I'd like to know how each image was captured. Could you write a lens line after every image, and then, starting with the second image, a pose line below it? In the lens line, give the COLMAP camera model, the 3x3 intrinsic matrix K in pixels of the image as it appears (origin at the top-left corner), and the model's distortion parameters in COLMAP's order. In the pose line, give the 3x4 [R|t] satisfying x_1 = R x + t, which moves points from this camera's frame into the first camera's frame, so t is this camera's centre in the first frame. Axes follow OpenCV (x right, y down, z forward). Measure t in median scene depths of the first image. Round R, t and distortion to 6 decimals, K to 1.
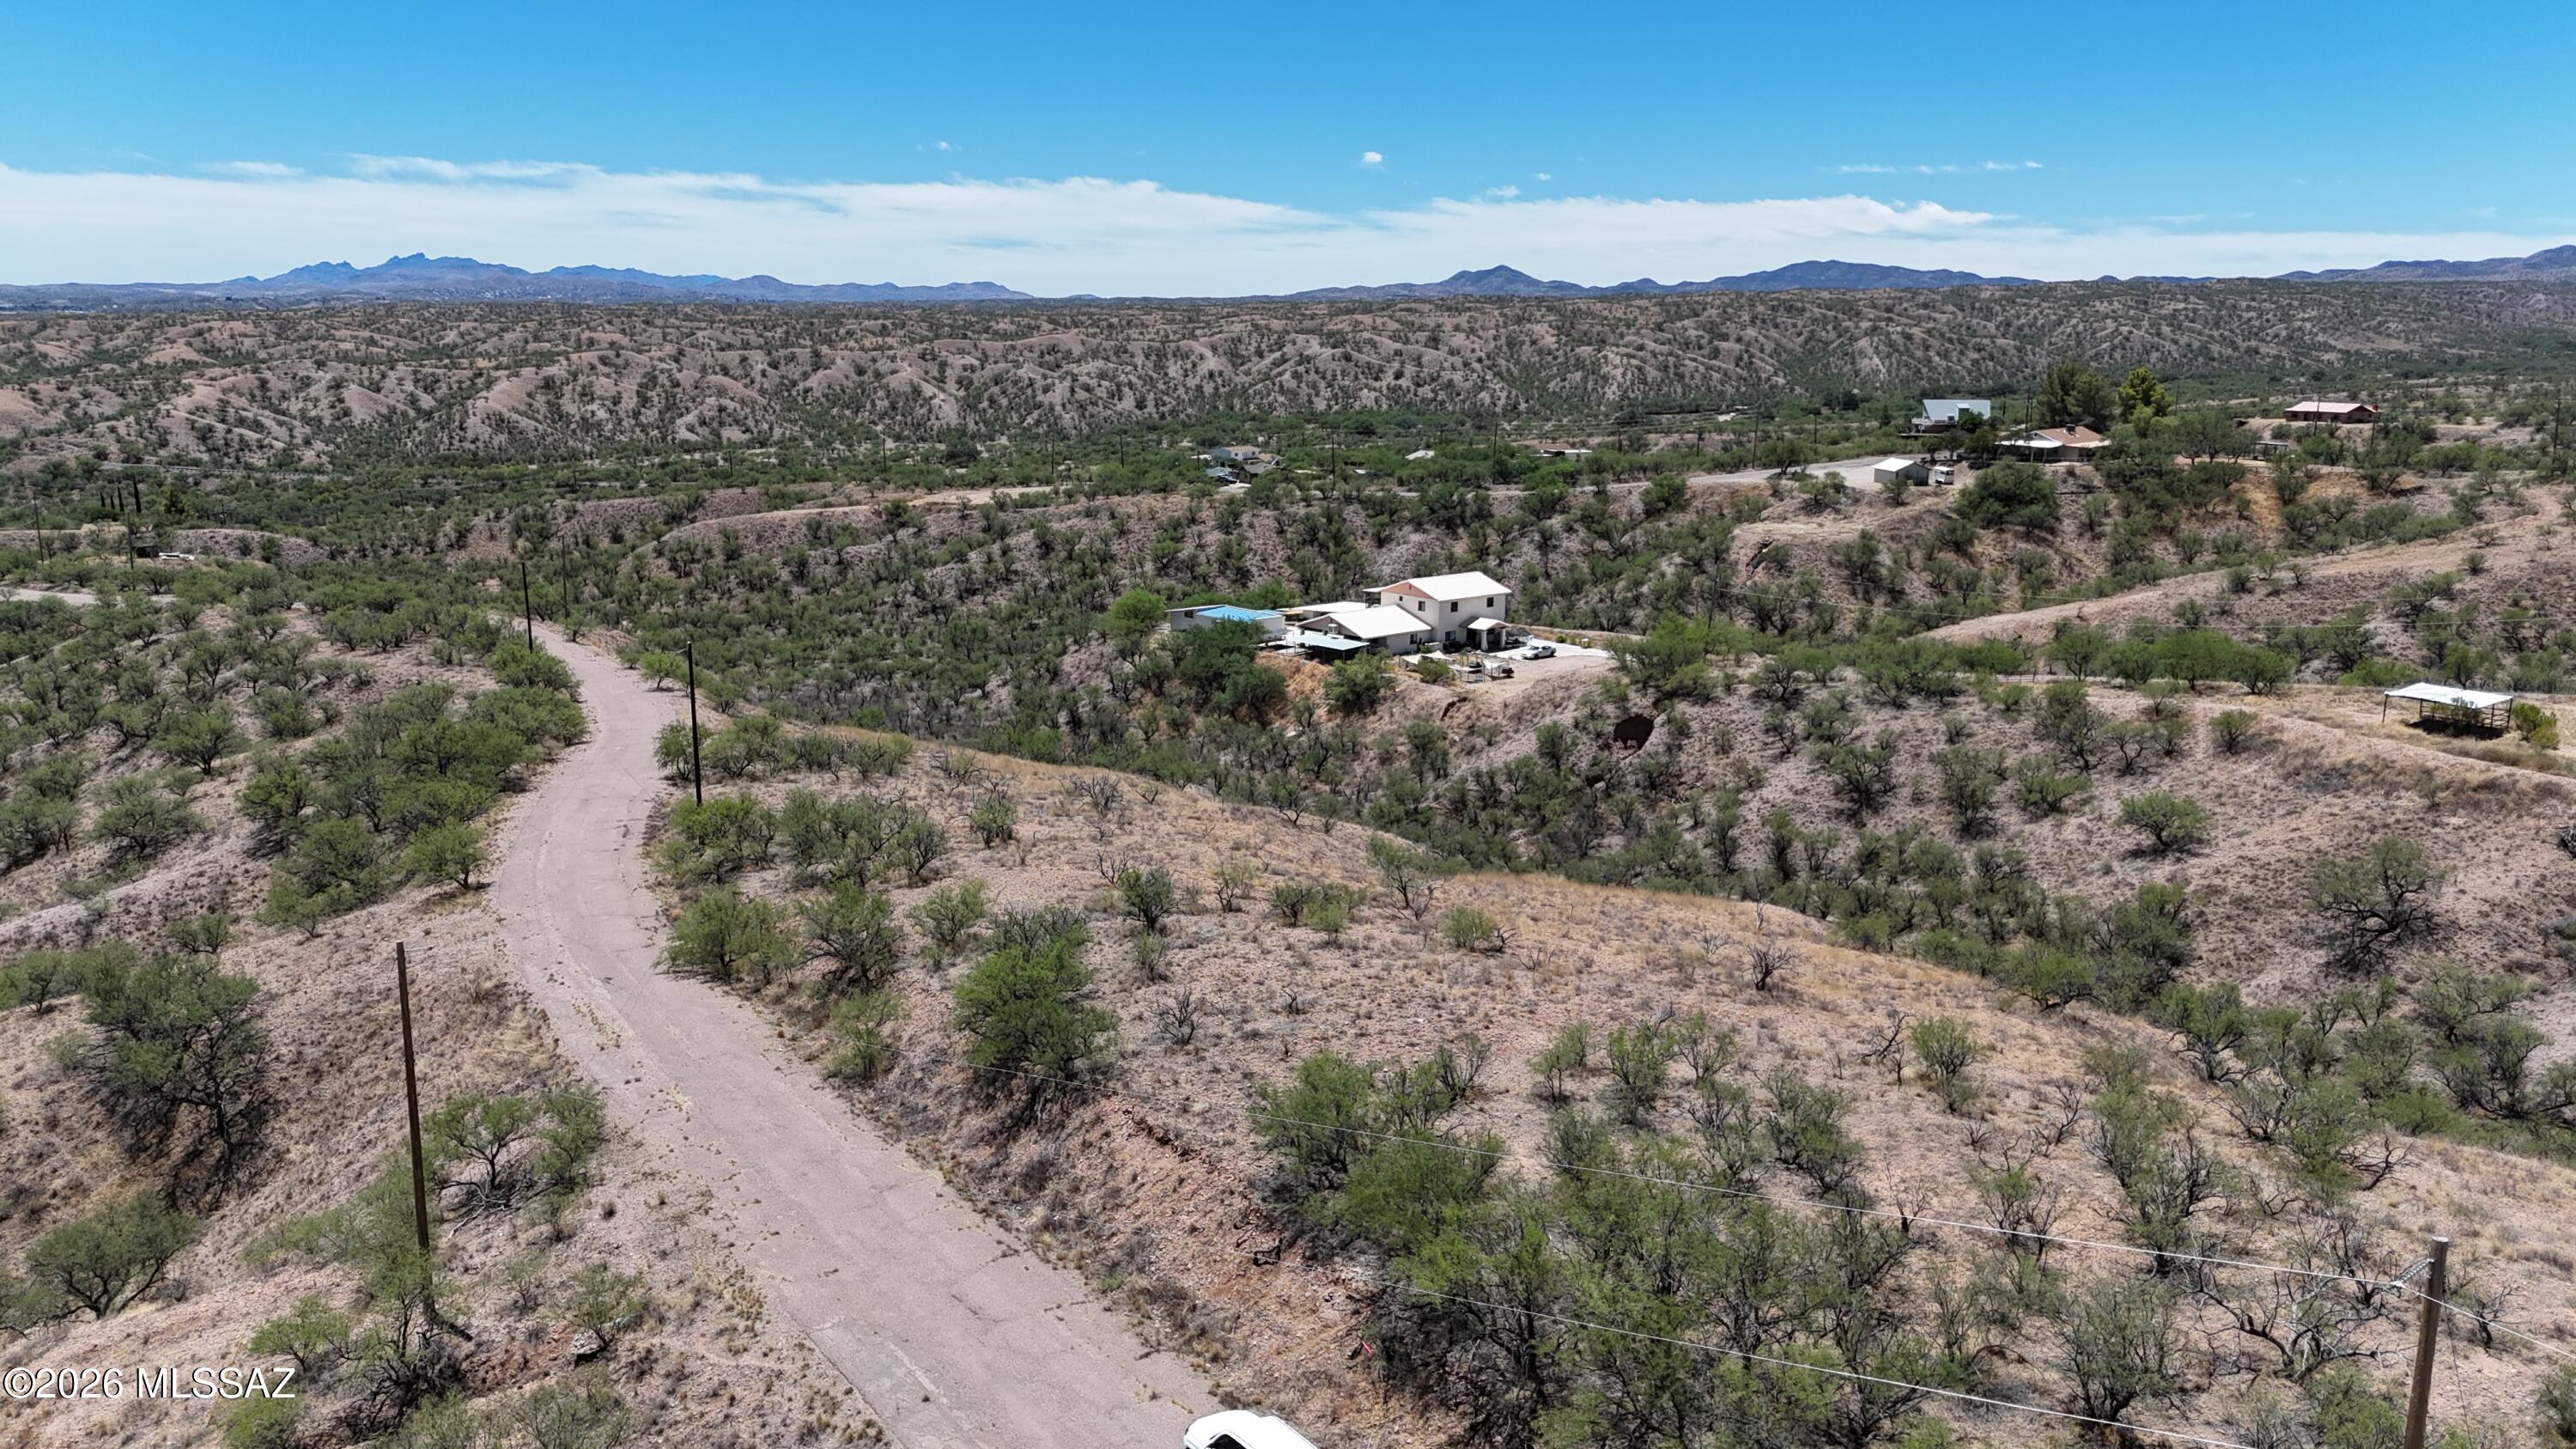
lens RADIAL K [[1903.4, 0, 1286.8], [0, 1903.4, 749.9], [0, 0, 1]] dist [0.070966, -0.065748]
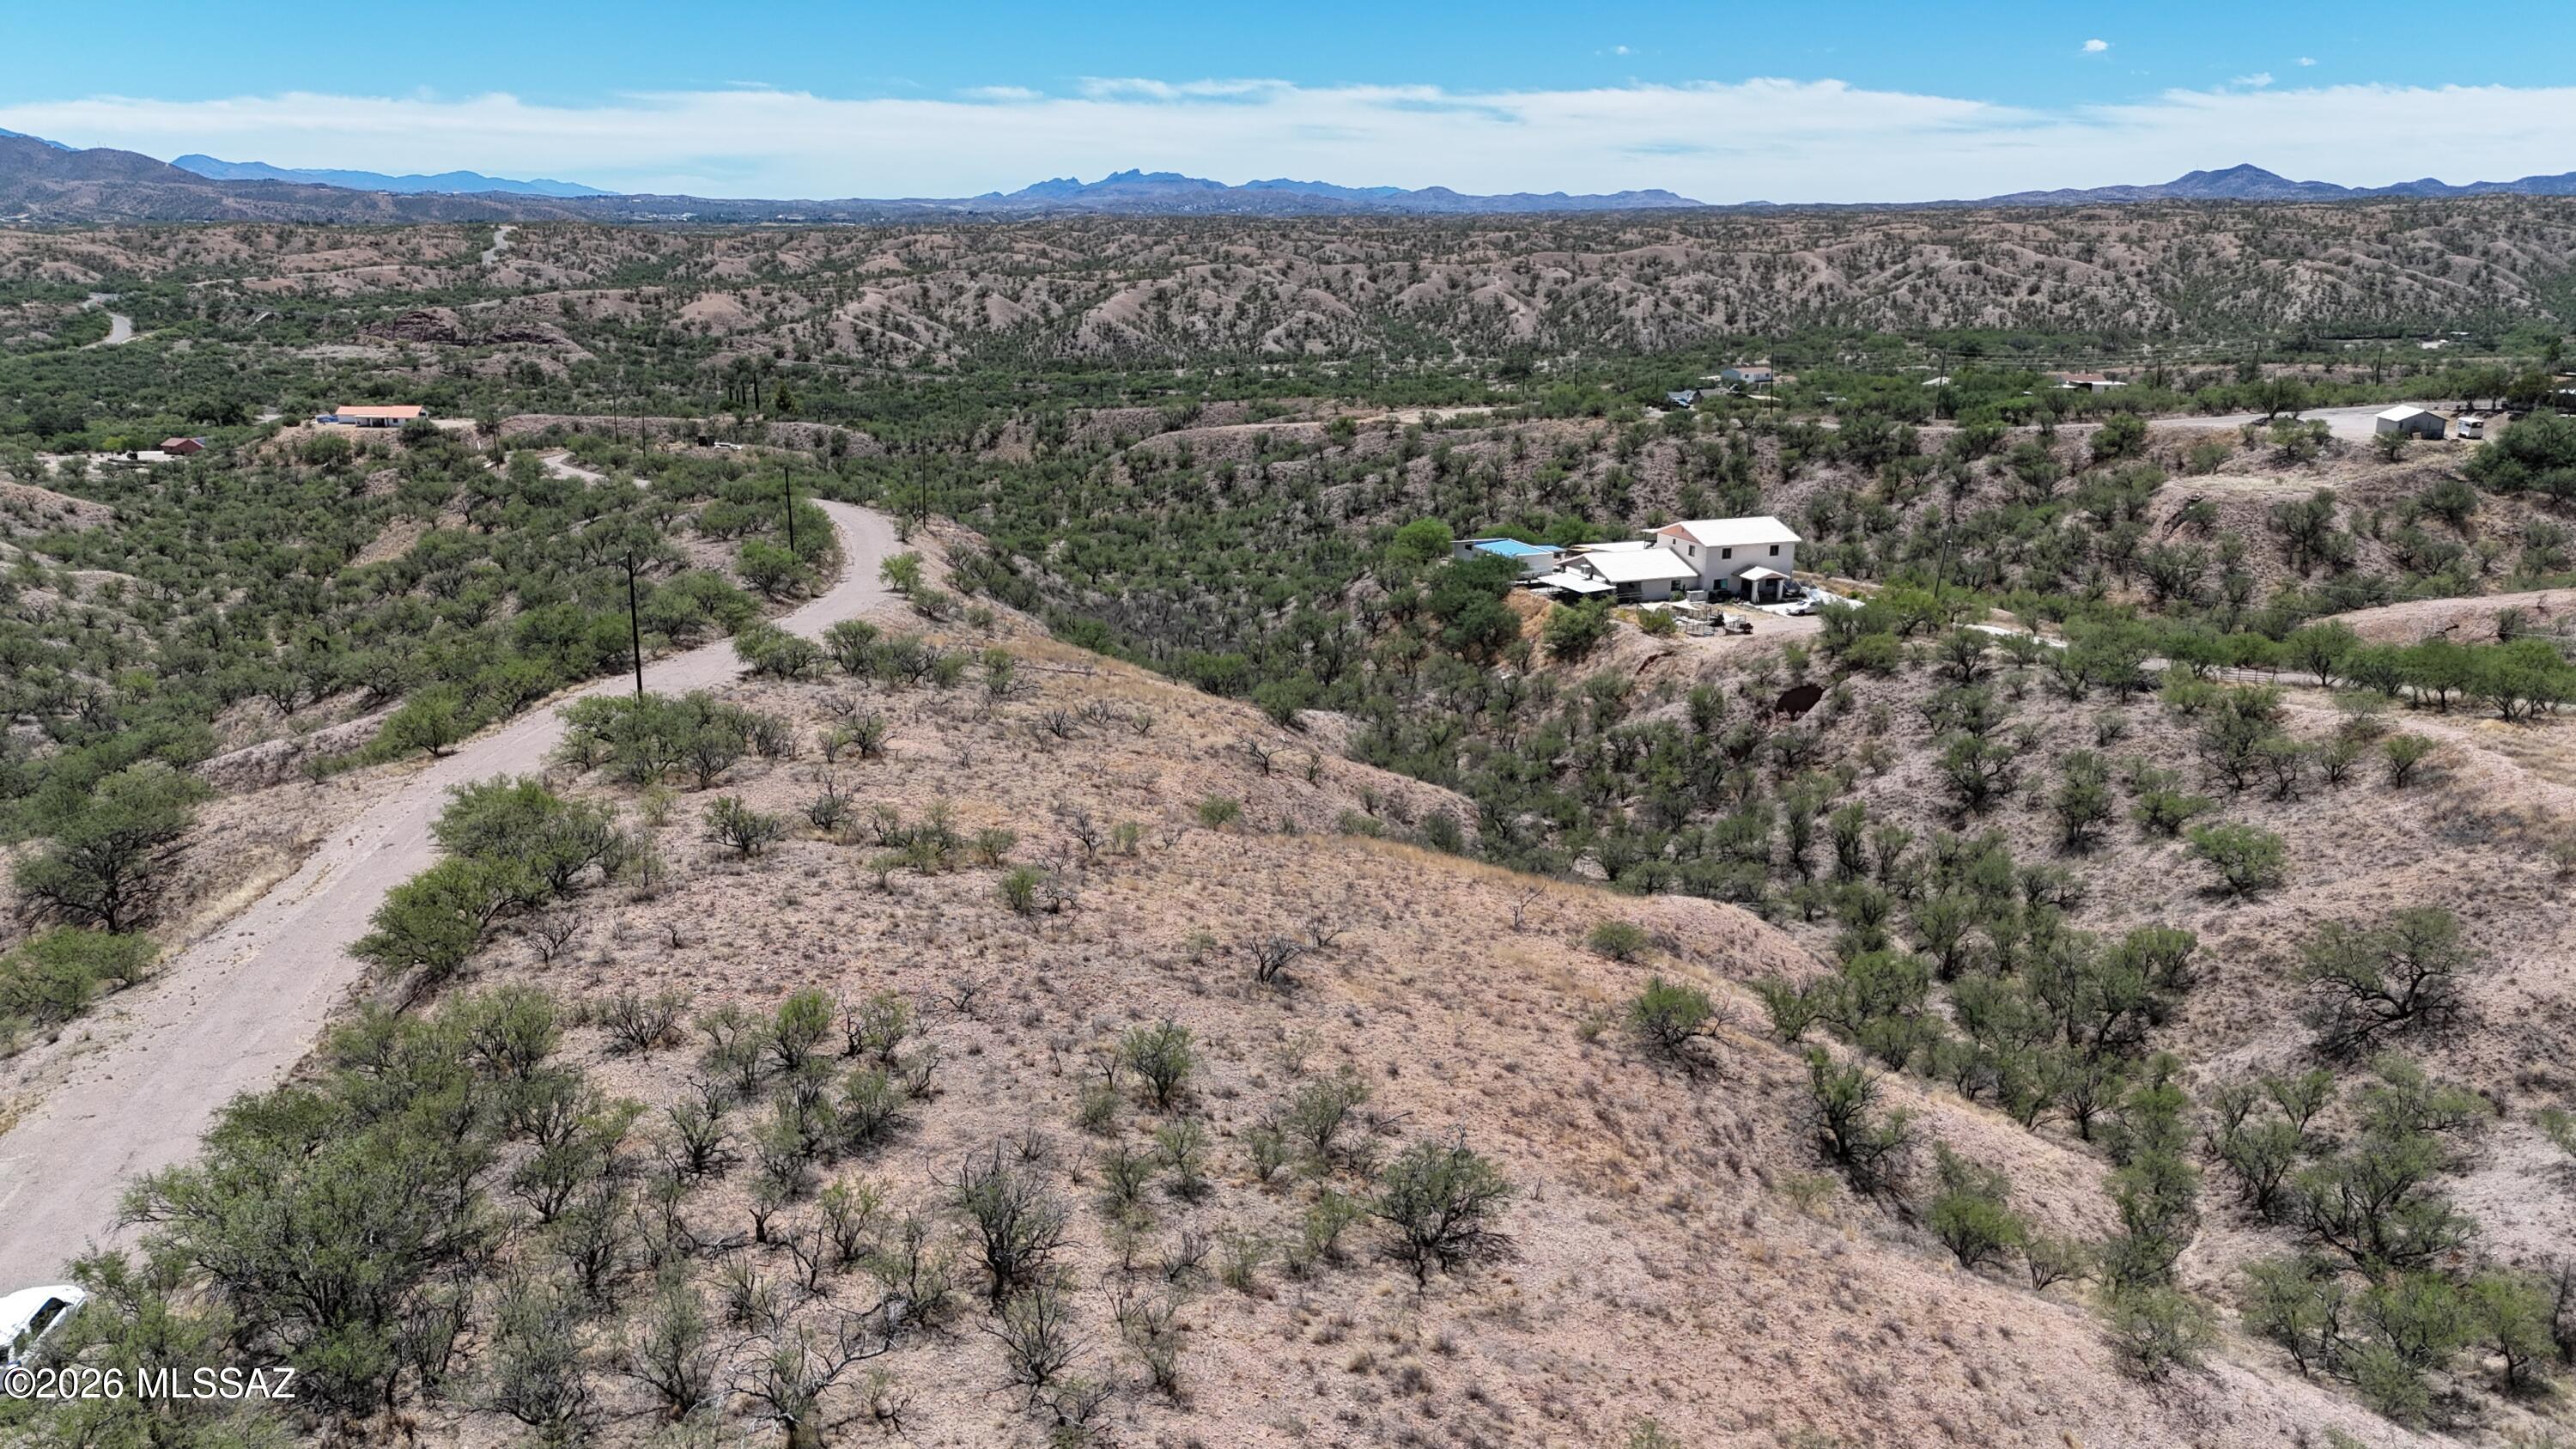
lens RADIAL K [[1903.4, 0, 1288.6], [0, 1903.4, 754.8], [0, 0, 1]] dist [0.070966, -0.065748]
pose [[0.944043, 0.090248, -0.317236, 0.092292], [-0.075341, 0.995412, 0.058973, -0.007644], [0.321103, -0.031772, 0.946511, 0.017141]]
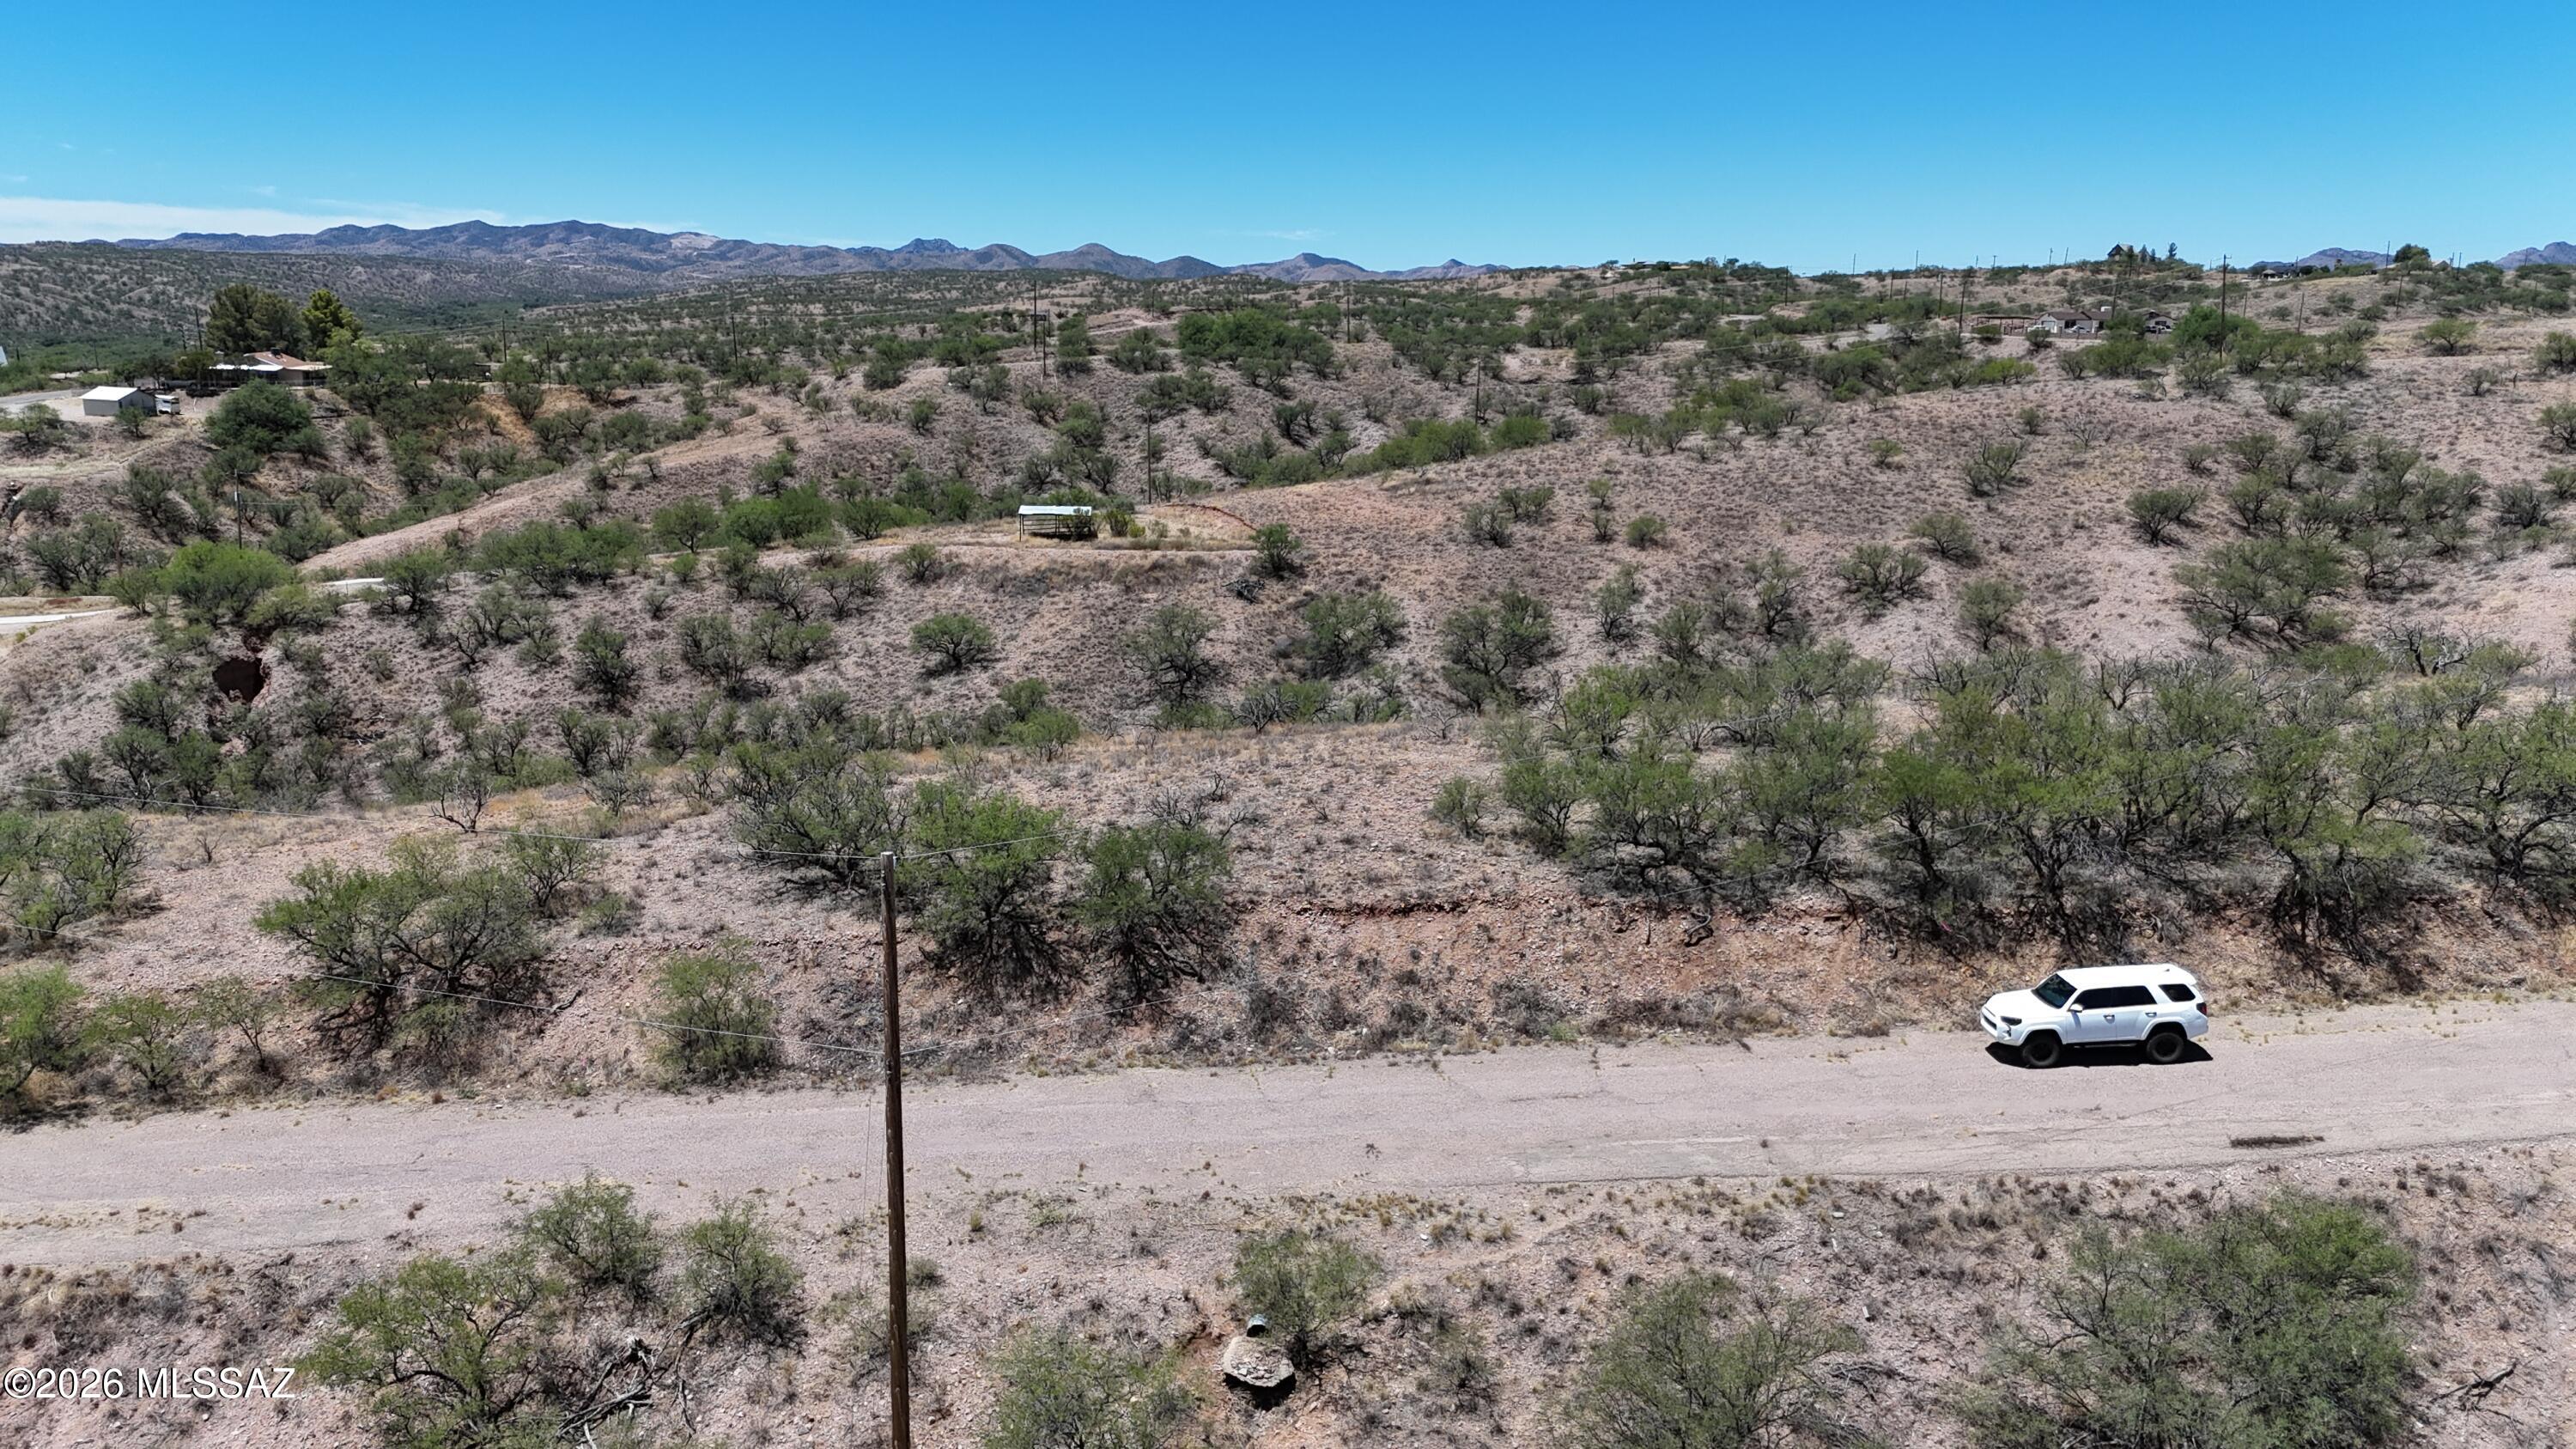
lens RADIAL K [[1903.4, 0, 1278.9], [0, 1903.4, 735.3], [0, 0, 1]] dist [0.070966, -0.065748]
pose [[0.533885, -0.185556, 0.824946, -0.098376], [0.180413, 0.978156, 0.103259, 0.003440], [-0.826086, 0.093703, 0.555699, 0.069844]]
